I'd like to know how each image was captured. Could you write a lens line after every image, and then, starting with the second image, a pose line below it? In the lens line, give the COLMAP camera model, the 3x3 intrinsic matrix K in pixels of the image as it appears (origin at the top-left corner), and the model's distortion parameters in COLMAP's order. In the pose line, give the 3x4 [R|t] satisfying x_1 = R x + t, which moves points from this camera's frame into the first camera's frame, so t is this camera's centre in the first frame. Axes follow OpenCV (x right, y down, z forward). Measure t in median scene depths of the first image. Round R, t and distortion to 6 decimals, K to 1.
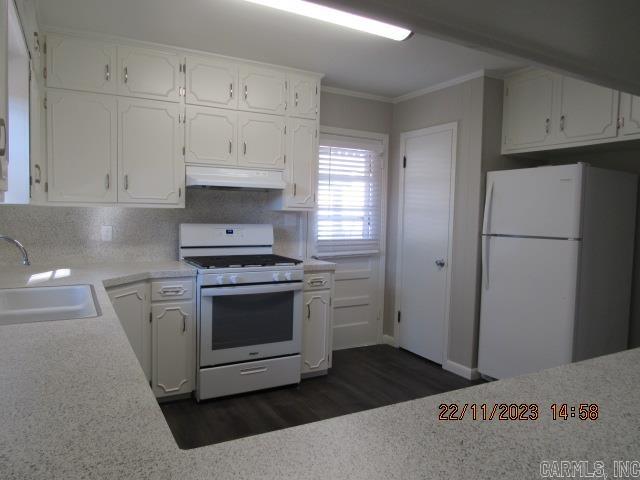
lens RADIAL K [[446.7, 0, 320.0], [0, 446.7, 240.0], [0, 0, 1]] dist [-0.060995, -0.001576]
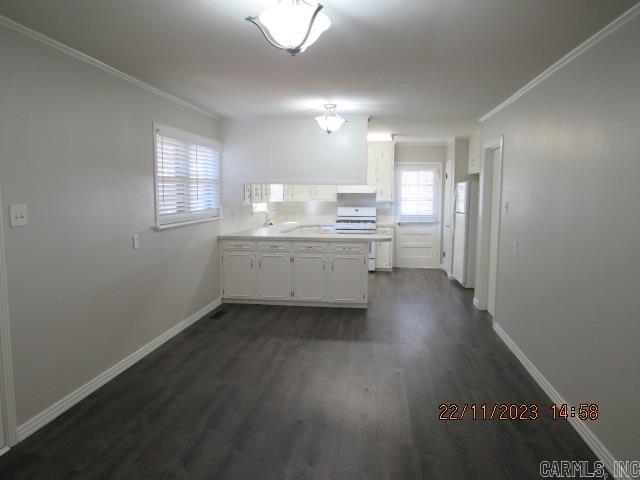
lens RADIAL K [[463.1, 0, 320.0], [0, 463.1, 240.0], [0, 0, 1]] dist [-0.022485, 0.001394]
pose [[0.802494, 0.047612, -0.594758, 1.221719], [-0.021911, 0.998490, 0.050368, 0.022045], [0.596258, -0.027388, 0.802325, -1.245944]]
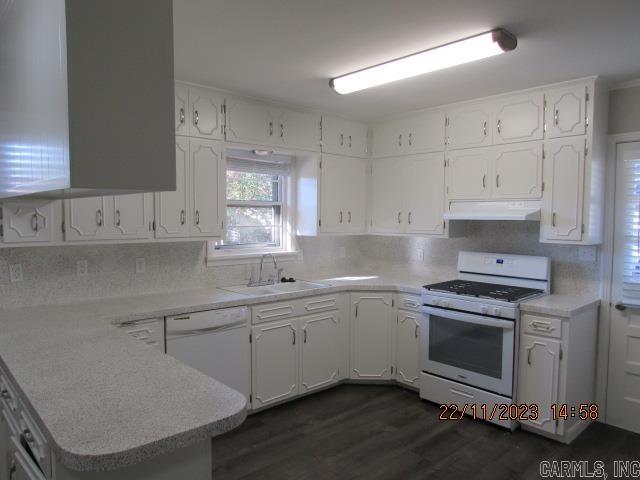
lens RADIAL K [[463.1, 0, 320.0], [0, 463.1, 240.0], [0, 0, 1]] dist [-0.022485, 0.001394]
pose [[0.226735, 0.034274, -0.973353, 0.765275], [-0.057148, 0.998127, 0.021834, -0.070097], [0.972278, 0.050674, 0.228269, 0.363063]]
